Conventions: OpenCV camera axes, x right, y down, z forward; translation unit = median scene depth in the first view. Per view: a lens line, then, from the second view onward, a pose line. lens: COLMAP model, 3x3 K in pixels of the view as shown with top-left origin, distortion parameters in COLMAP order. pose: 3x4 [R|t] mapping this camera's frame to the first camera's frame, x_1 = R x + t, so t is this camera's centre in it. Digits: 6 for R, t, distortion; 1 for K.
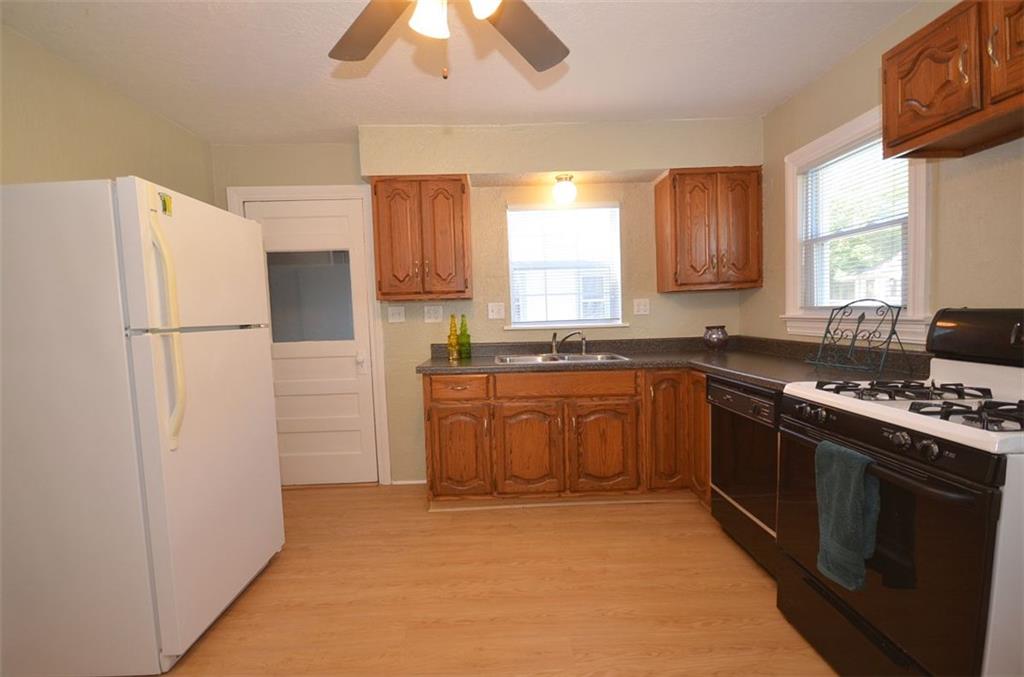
lens RADIAL K [[473.0, 0, 511.9], [0, 473.0, 337.1], [0, 0, 1]] dist [0.004306, 0.000162]
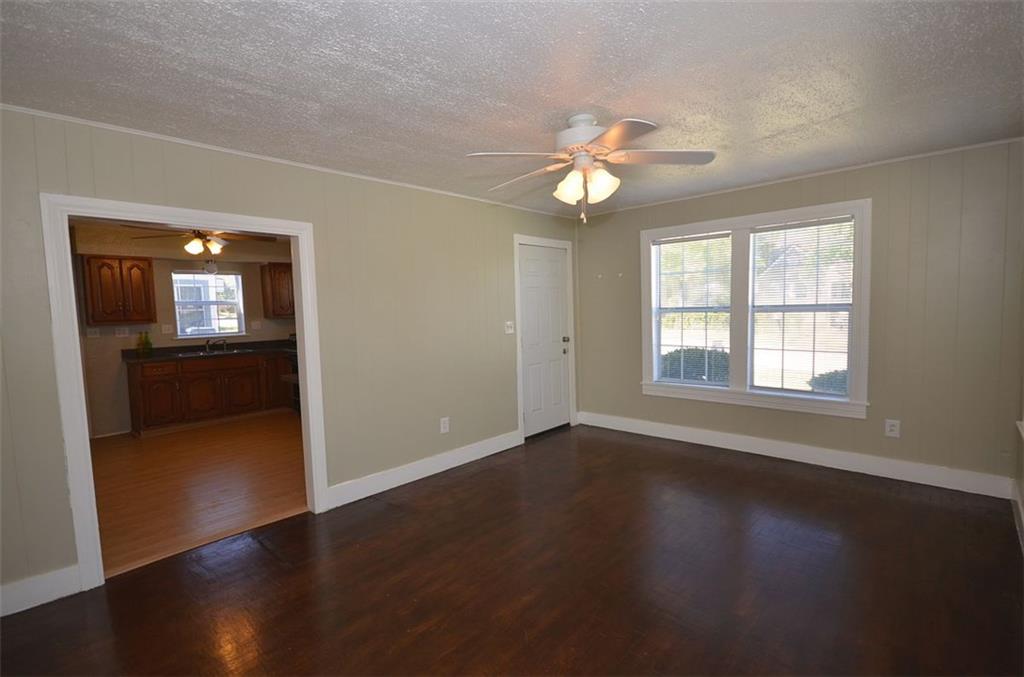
lens RADIAL K [[498.9, 0, 531.9], [0, 498.9, 341.1], [0, 0, 1]] dist [0.002351, 0.000892]
pose [[0.690157, -0.042753, 0.722396, -0.459043], [0.043965, 0.998886, 0.017114, 0.018529], [-0.722323, 0.019949, 0.691268, -1.327334]]
